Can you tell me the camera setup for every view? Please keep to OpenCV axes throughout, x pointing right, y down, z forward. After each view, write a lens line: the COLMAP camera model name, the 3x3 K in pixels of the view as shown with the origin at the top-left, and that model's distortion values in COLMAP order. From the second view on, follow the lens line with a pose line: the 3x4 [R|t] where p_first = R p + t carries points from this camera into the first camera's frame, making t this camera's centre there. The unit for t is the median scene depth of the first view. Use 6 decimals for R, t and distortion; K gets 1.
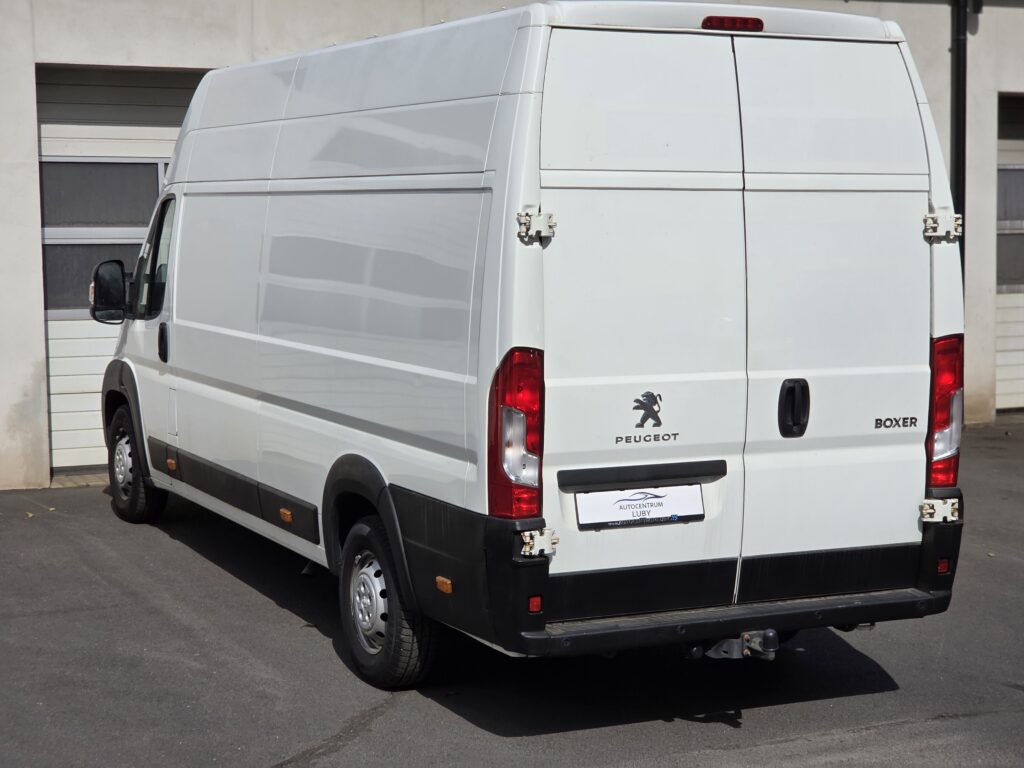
lens RADIAL K [[2063.9, 0, 512.0], [0, 2063.9, 384.0], [0, 0, 1]] dist [-0.068023, 0.504694]
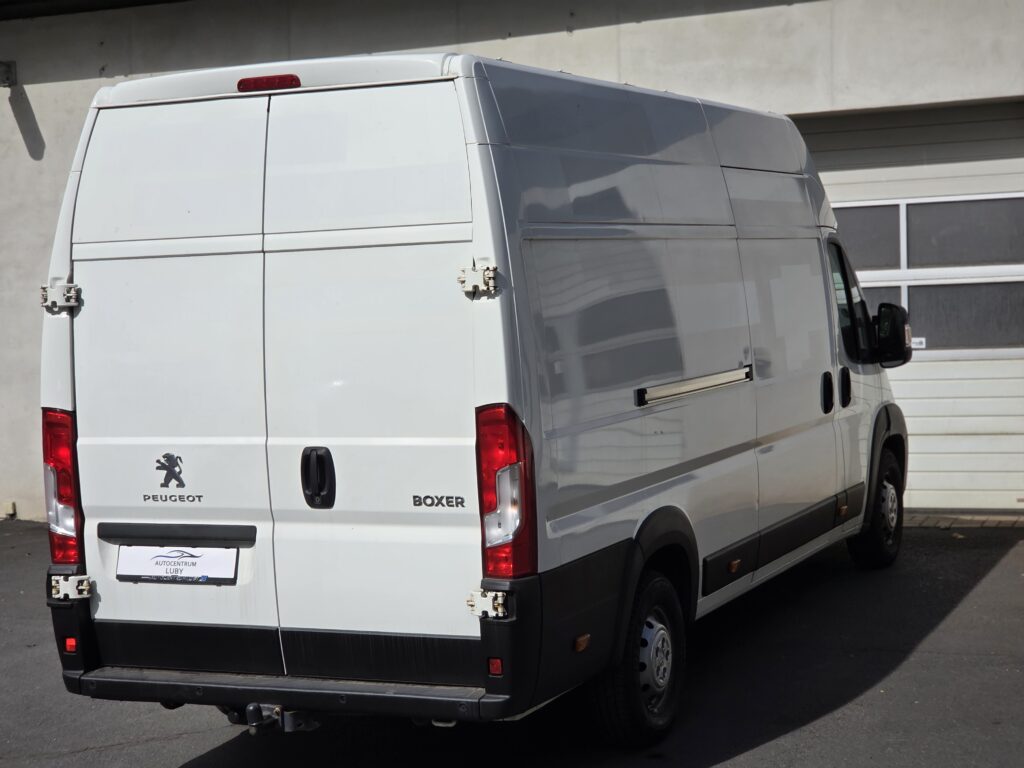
lens RADIAL K [[1963.2, 0, 512.0], [0, 1963.2, 384.0], [0, 0, 1]] dist [-0.033693, 0.294163]
pose [[0.644499, 0.020103, -0.764341, 0.897964], [-0.030901, 0.999522, 0.000232, -0.035115], [0.763980, 0.023470, 0.644813, 0.487622]]
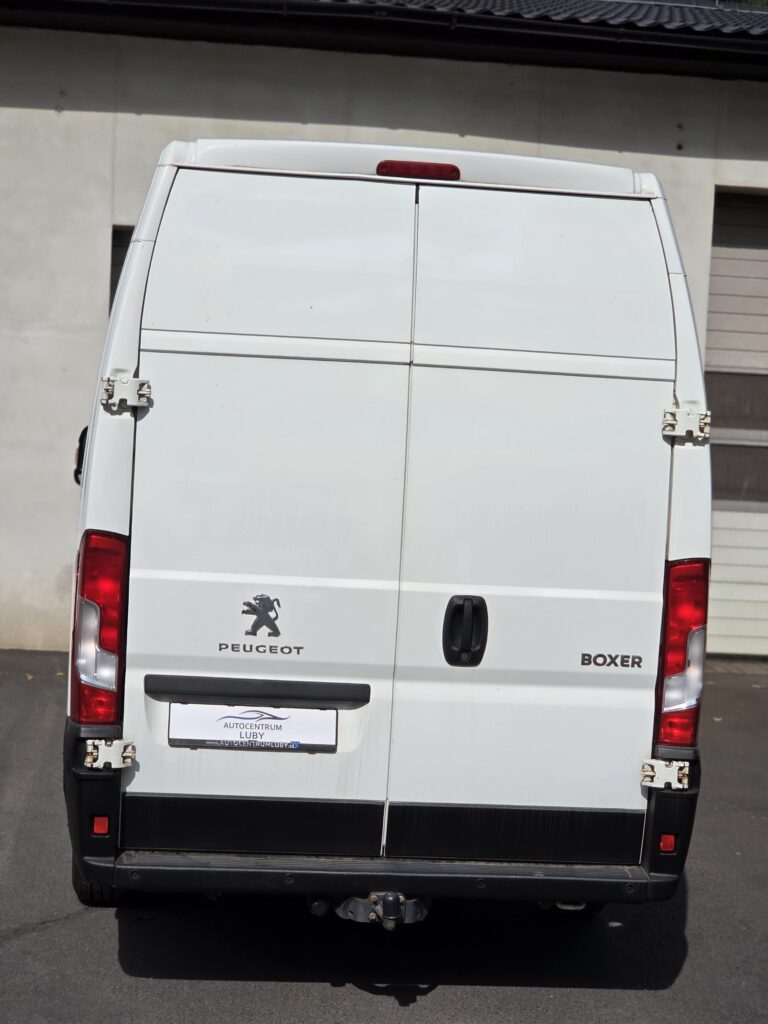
lens RADIAL K [[2059.0, 0, 386.4], [0, 2059.0, 395.5], [0, 0, 1]] dist [-0.311335, 1.390216]
pose [[0.939757, 0.054275, -0.337507, 0.384400], [-0.084537, 0.993547, -0.075614, -0.017471], [0.331225, 0.099591, 0.938281, 0.210534]]
